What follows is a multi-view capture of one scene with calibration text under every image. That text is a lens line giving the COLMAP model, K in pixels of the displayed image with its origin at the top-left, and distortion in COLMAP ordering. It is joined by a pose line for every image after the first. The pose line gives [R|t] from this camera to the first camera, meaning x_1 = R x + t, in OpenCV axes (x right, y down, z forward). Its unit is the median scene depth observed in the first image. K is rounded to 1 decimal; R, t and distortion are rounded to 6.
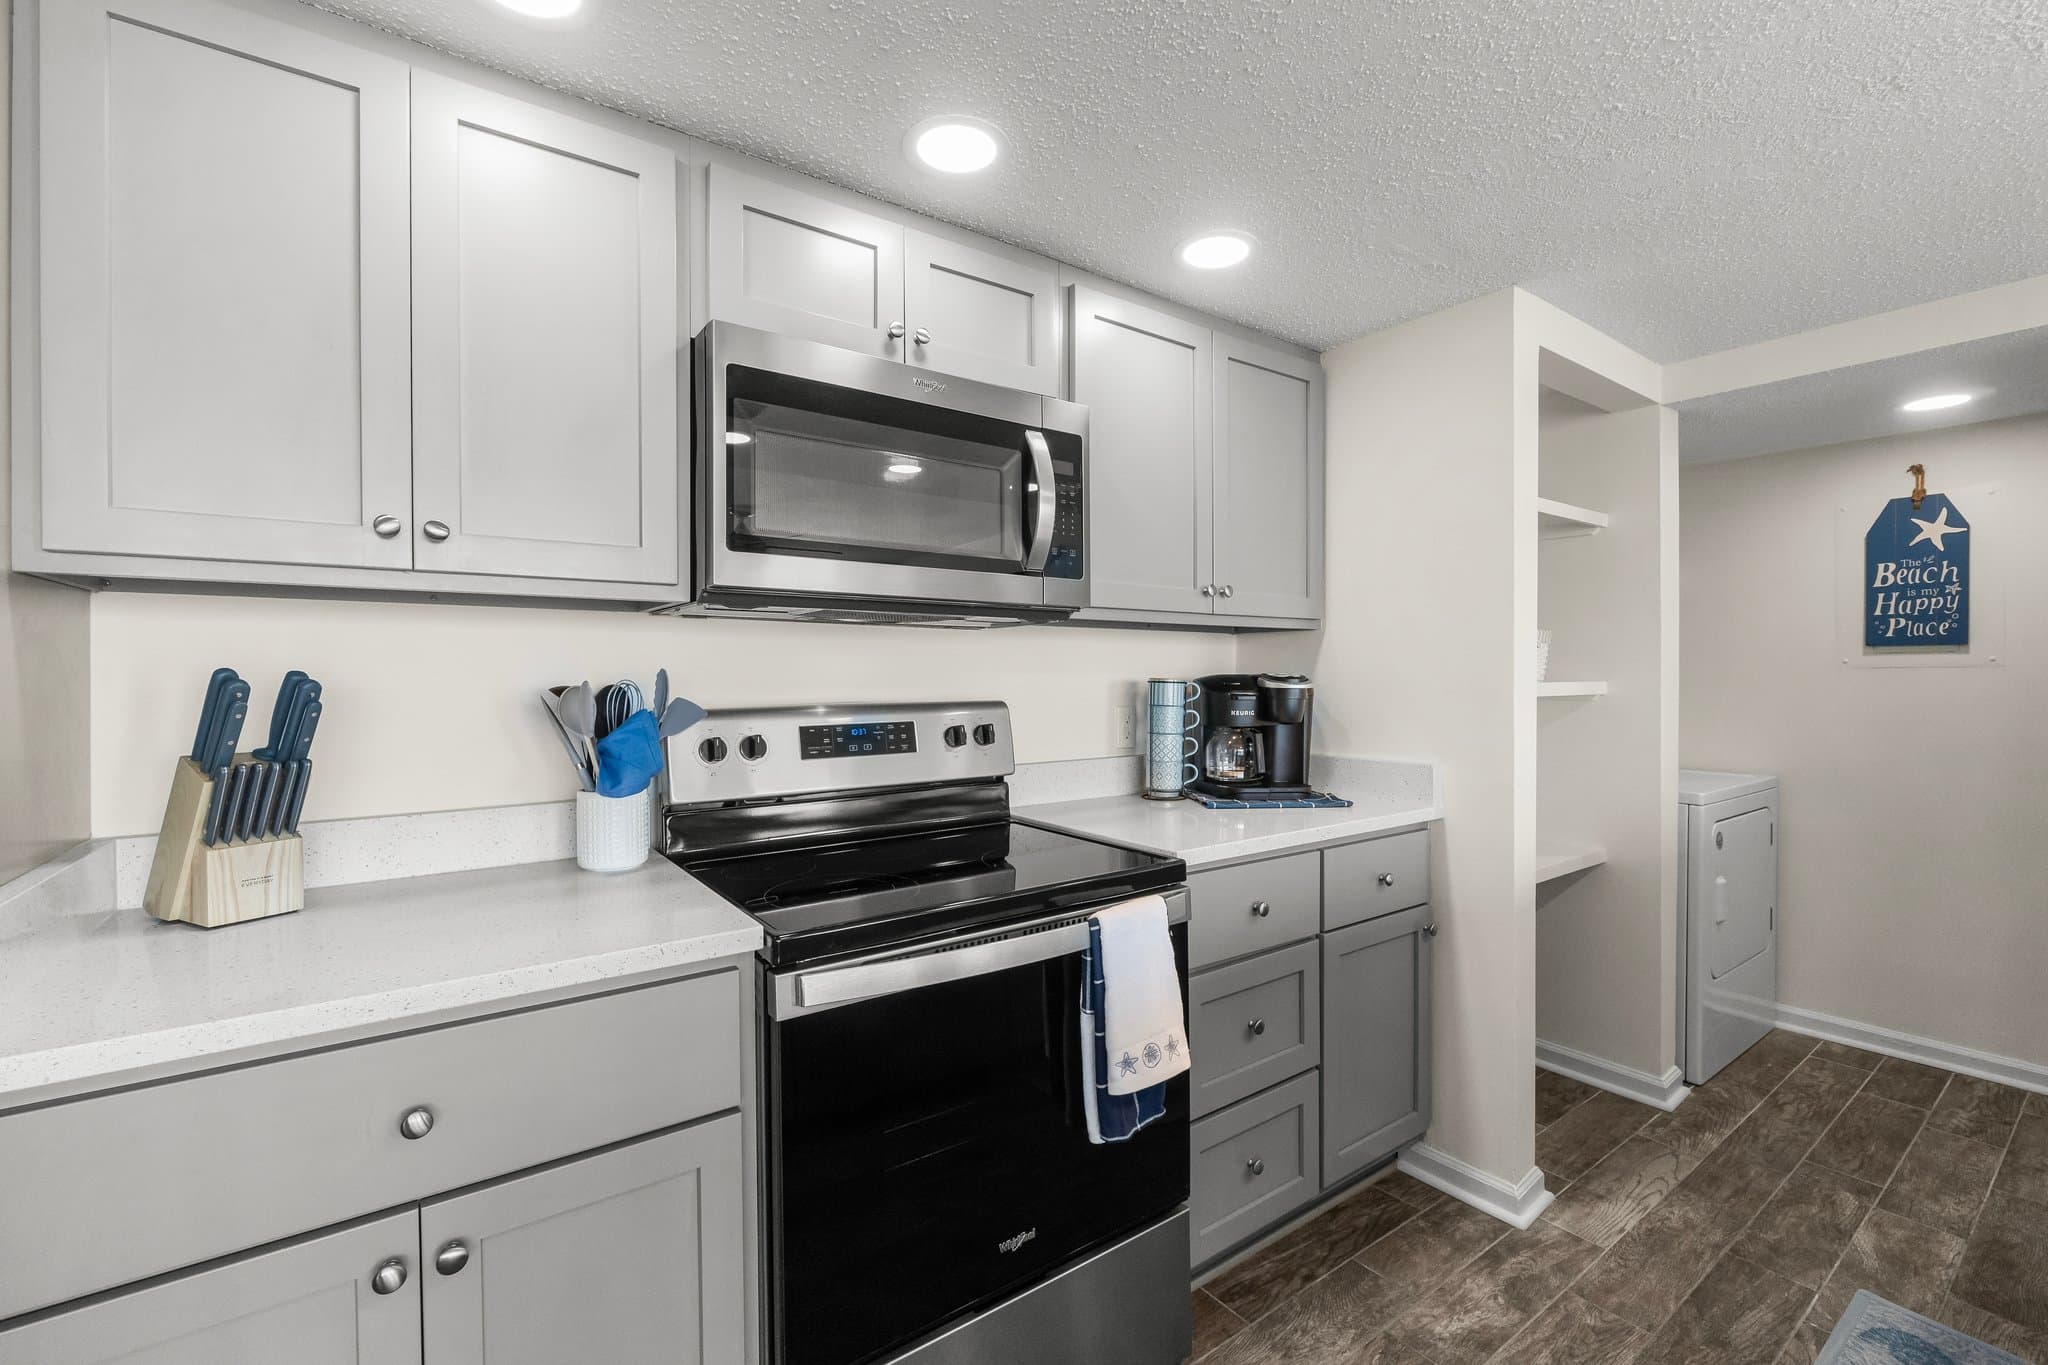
lens RADIAL K [[876.0, 0, 1030.9], [0, 876.0, 678.5], [0, 0, 1]] dist [-0.007427, 0.000327]
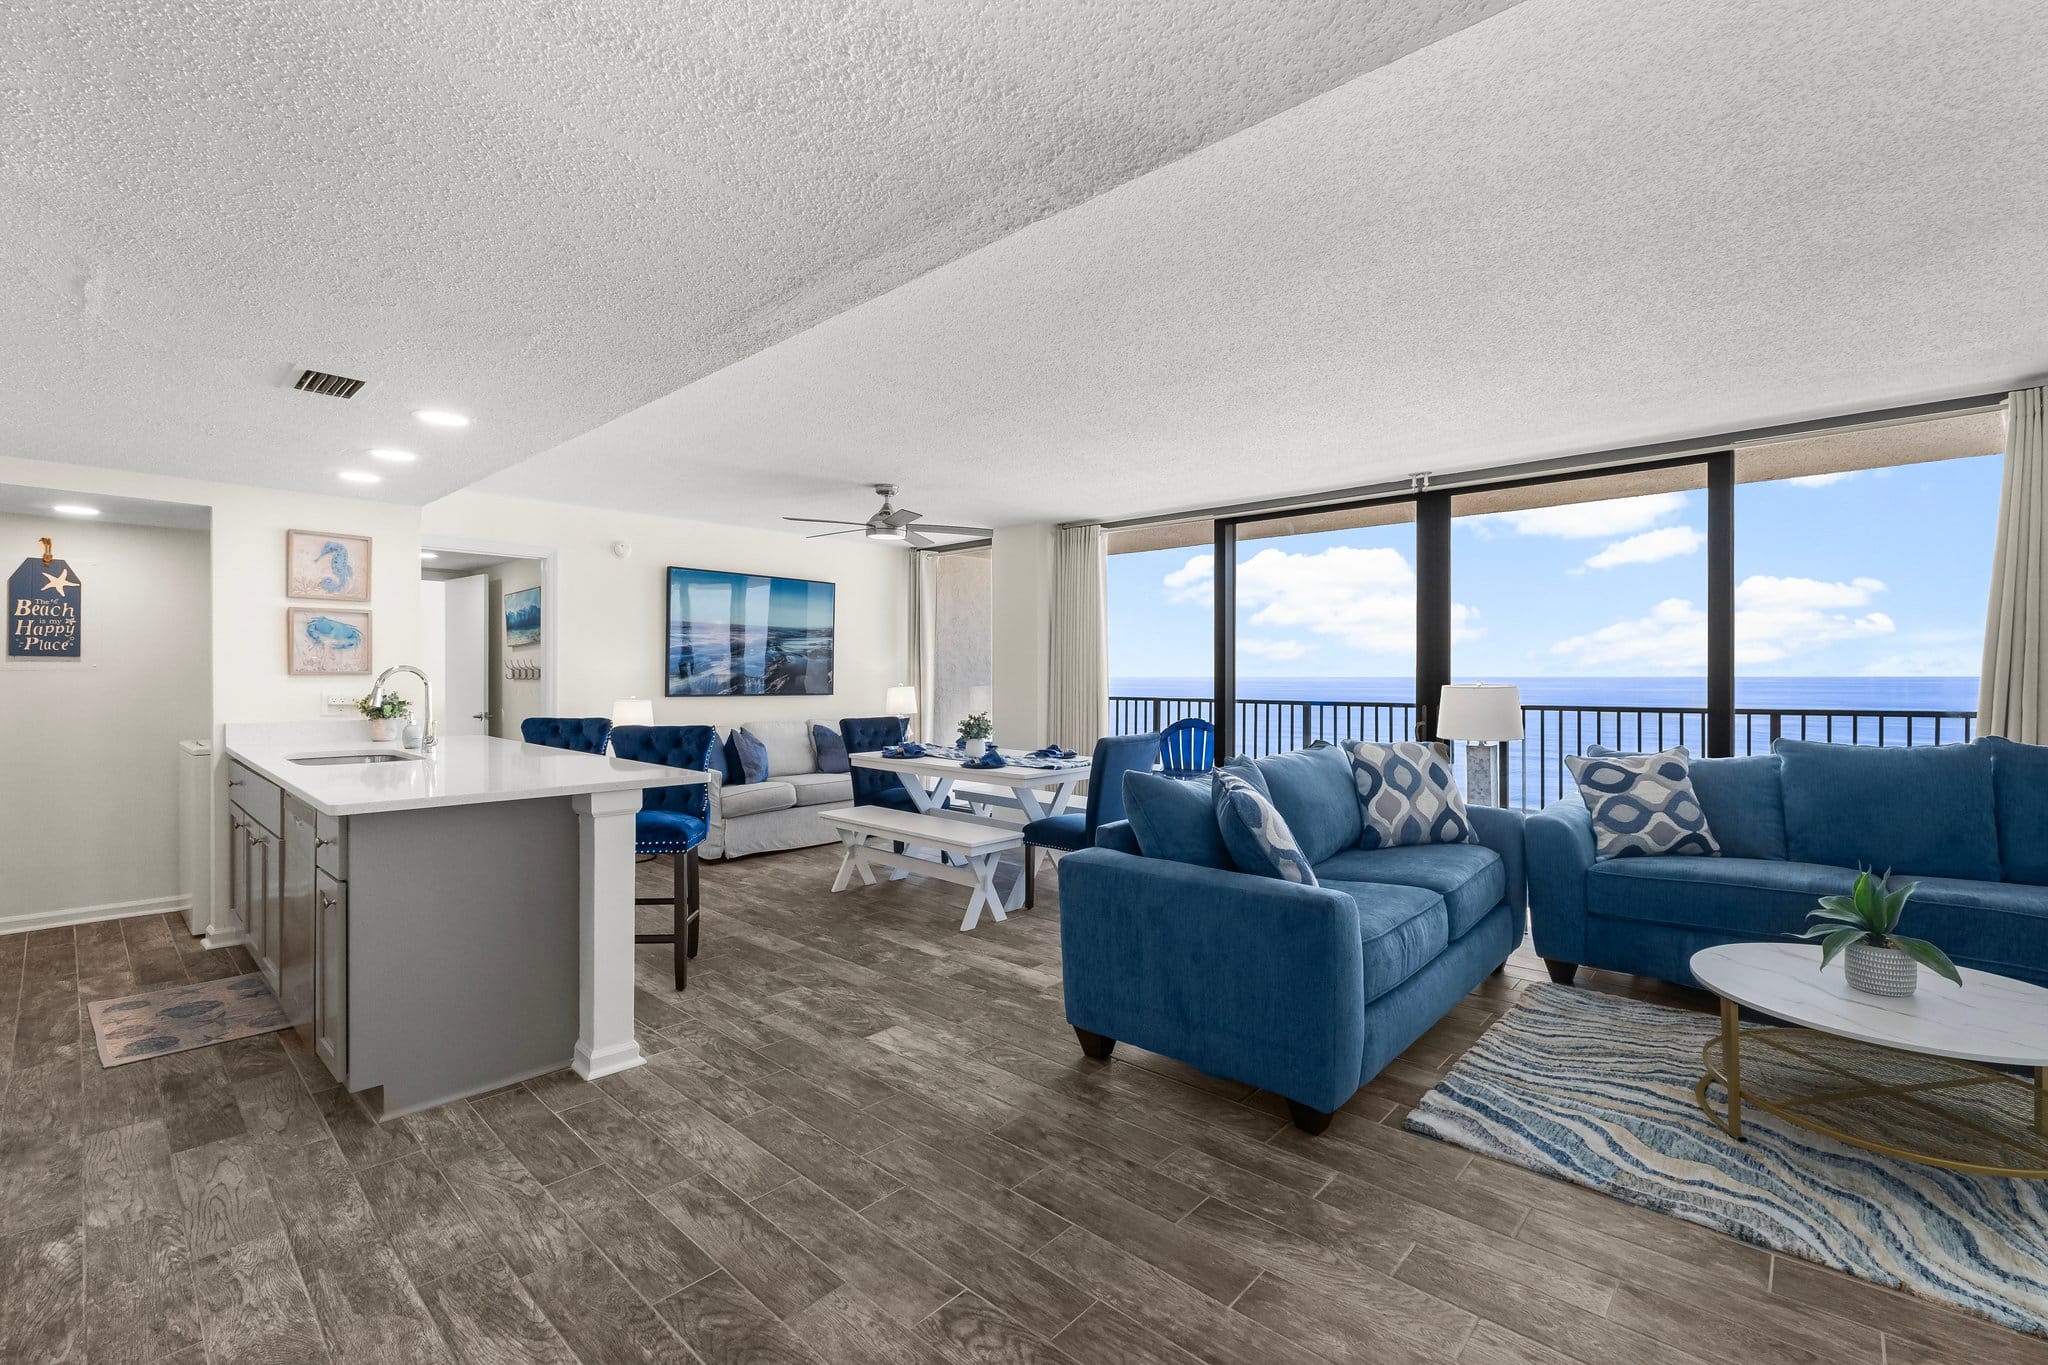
lens RADIAL K [[879.3, 0, 1026.9], [0, 879.3, 679.5], [0, 0, 1]] dist [-0.009322, 0.000363]
pose [[-0.200206, -0.001002, 0.979753, -1.182773], [0.001862, 0.999997, 0.001403, 0.005576], [-0.979752, 0.002105, -0.200203, -0.549108]]
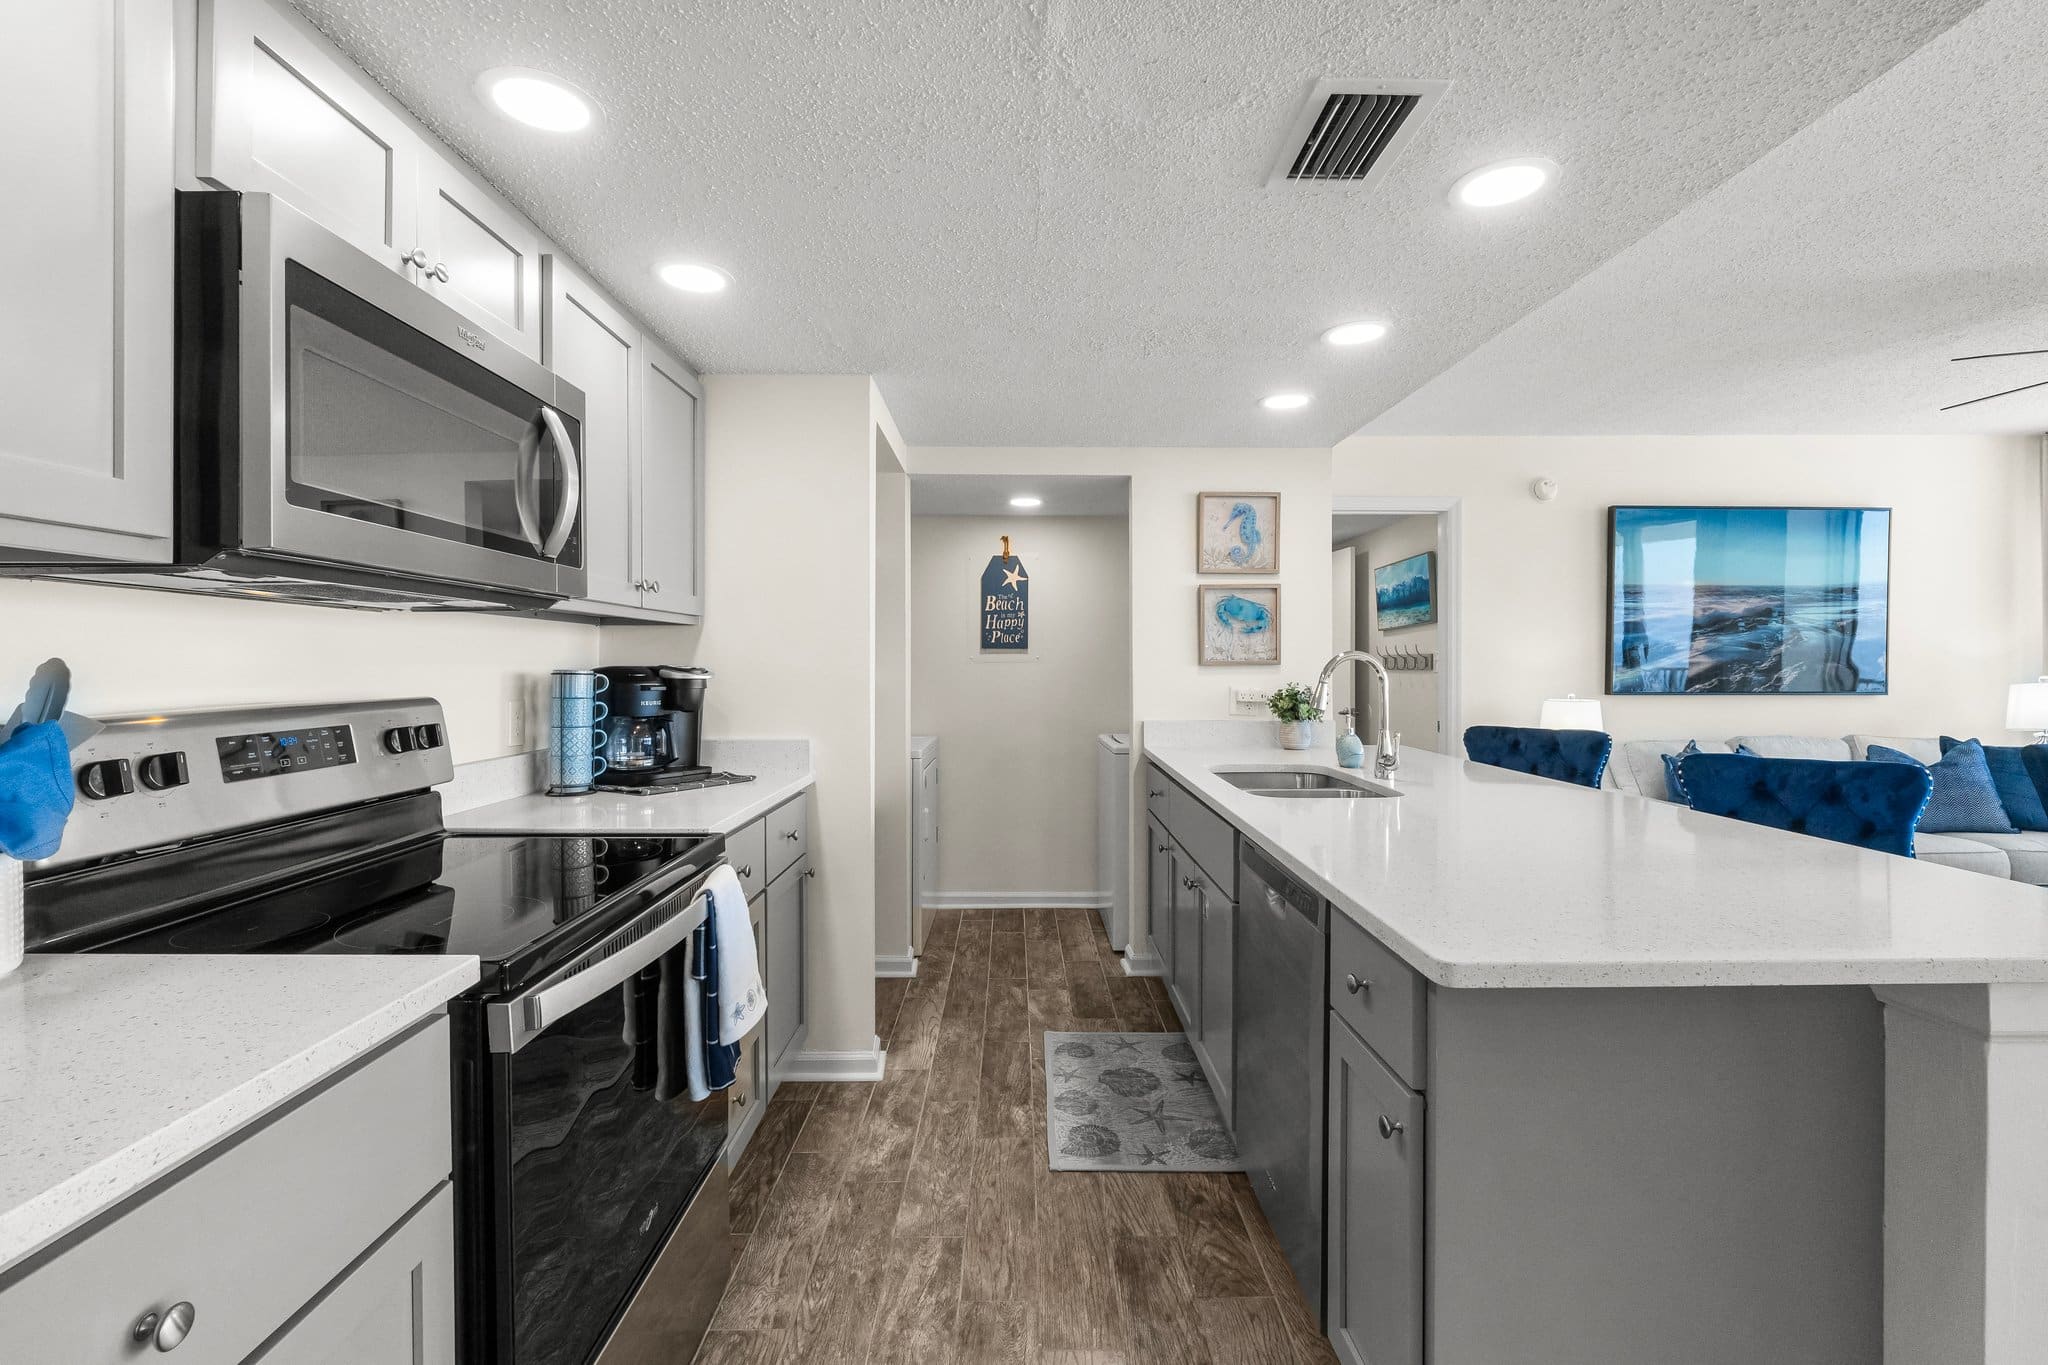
lens RADIAL K [[884.8, 0, 1030.5], [0, 884.8, 666.4], [0, 0, 1]] dist [-0.011204, -0.000358]
pose [[0.578311, 0.000386, 0.815816, -0.414066], [0.003797, 0.999988, -0.003165, 0.000364], [-0.815807, 0.004928, 0.578303, 0.025140]]
